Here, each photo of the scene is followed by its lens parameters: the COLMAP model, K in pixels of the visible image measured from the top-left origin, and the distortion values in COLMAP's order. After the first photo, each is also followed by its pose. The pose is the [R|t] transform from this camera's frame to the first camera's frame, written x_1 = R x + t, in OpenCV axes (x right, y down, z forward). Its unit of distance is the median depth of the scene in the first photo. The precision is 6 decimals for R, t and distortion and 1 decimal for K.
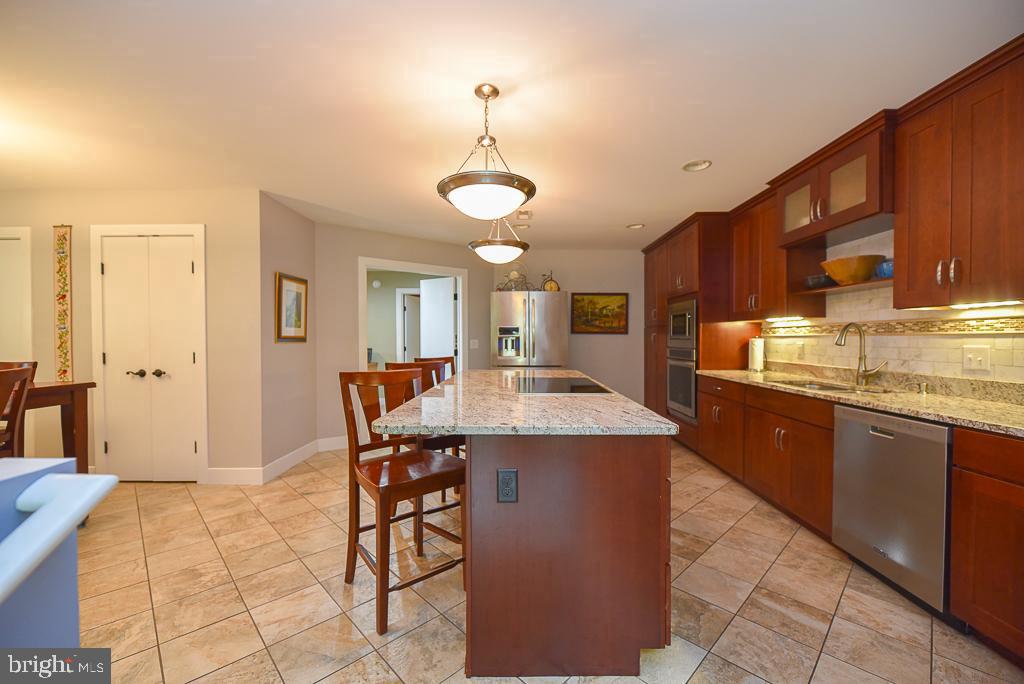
lens RADIAL K [[410.3, 0, 514.3], [0, 410.3, 344.7], [0, 0, 1]] dist [0.000357, -0.003158]
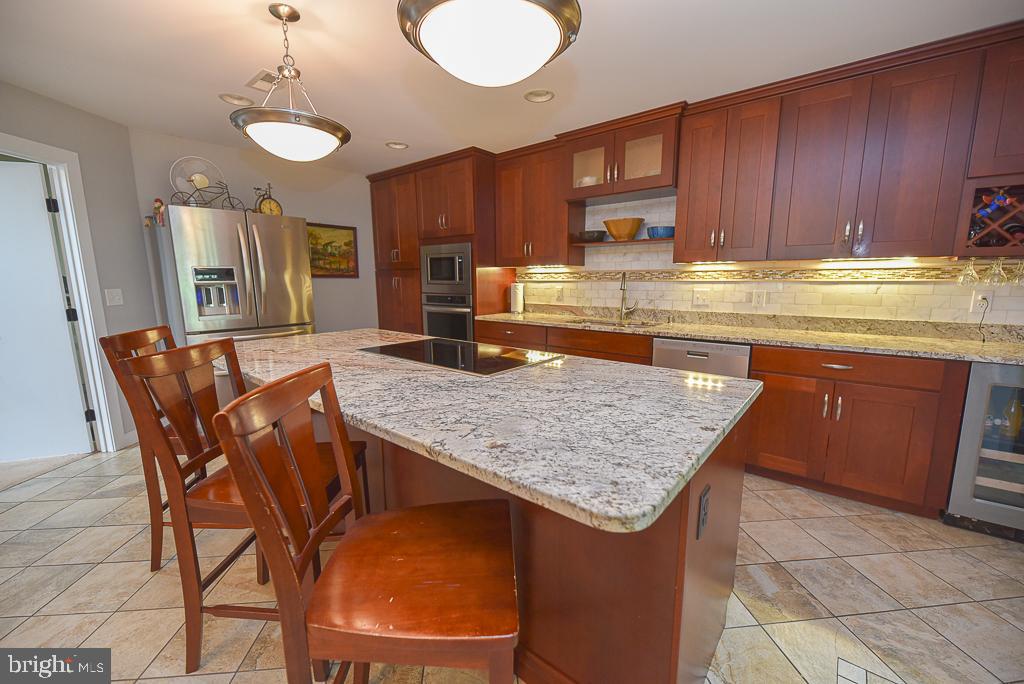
lens RADIAL K [[410.3, 0, 514.3], [0, 410.3, 344.7], [0, 0, 1]] dist [0.000357, -0.003158]
pose [[0.625959, -0.128855, 0.769137, -0.322774], [0.015511, 0.988117, 0.152918, -0.023724], [-0.779702, -0.083791, 0.620519, 0.372219]]
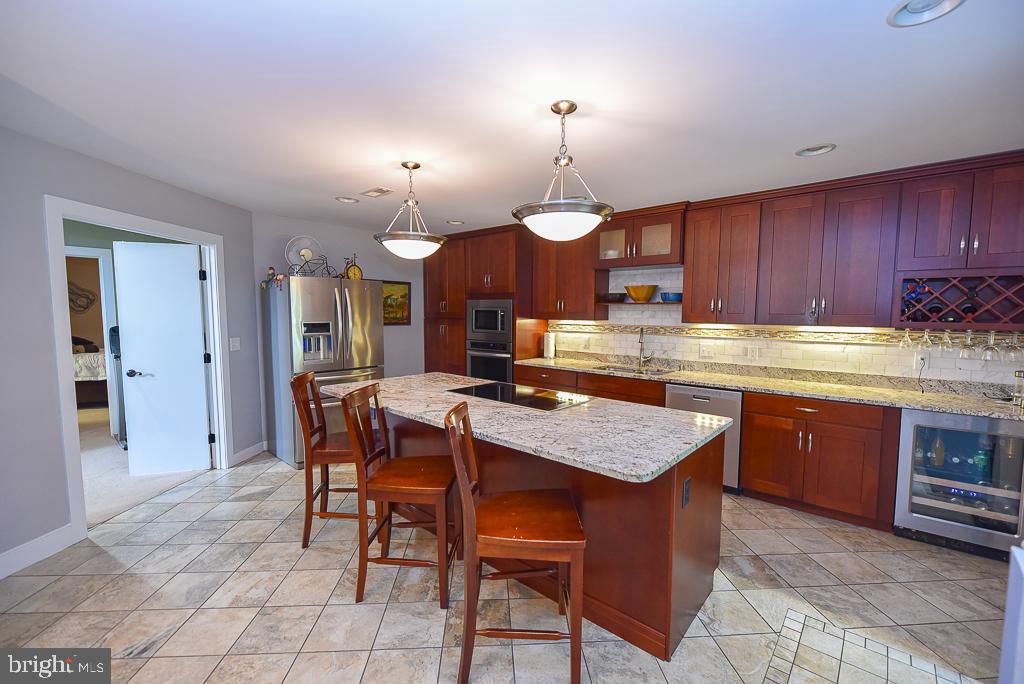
lens RADIAL K [[429.7, 0, 514.6], [0, 429.7, 345.4], [0, 0, 1]] dist [0.002389, -0.003408]
pose [[0.652248, -0.056625, 0.755888, -0.573947], [0.004506, 0.997478, 0.070834, -0.082780], [-0.757992, -0.042795, 0.650858, 0.254038]]
